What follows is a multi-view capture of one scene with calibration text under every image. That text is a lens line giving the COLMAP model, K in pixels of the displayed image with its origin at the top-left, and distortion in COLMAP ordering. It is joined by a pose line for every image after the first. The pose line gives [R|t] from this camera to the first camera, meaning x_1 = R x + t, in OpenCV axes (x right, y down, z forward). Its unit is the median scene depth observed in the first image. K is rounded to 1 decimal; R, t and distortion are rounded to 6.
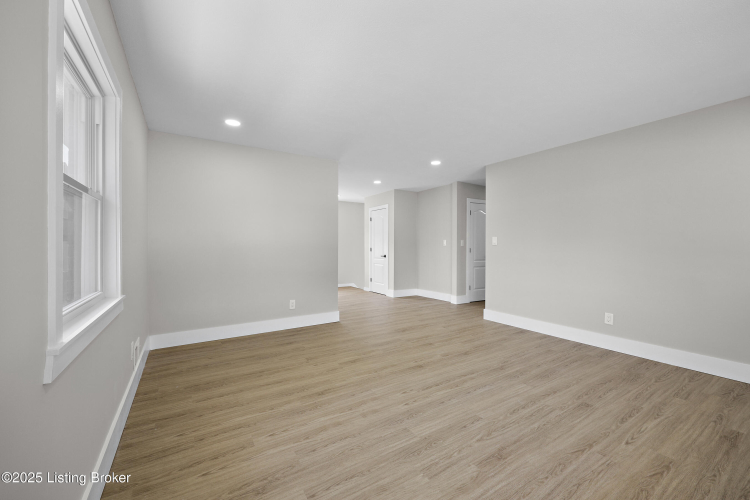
lens RADIAL K [[304.8, 0, 376.0], [0, 304.8, 244.5], [0, 0, 1]] dist [-0.002333, 0.000398]
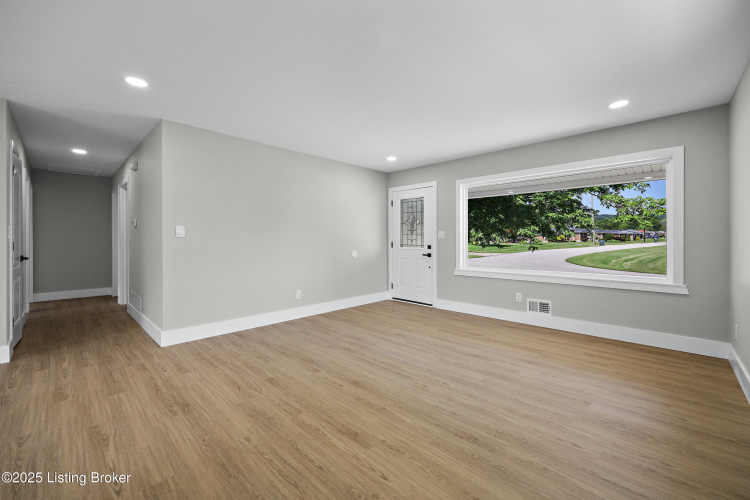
lens RADIAL K [[304.8, 0, 378.6], [0, 304.8, 247.3], [0, 0, 1]] dist [-0.002333, 0.000398]
pose [[-0.243988, -0.024692, 0.969464, -0.794528], [-0.003497, 0.999692, 0.024582, 0.006808], [-0.969772, 0.002607, -0.243999, 1.336761]]
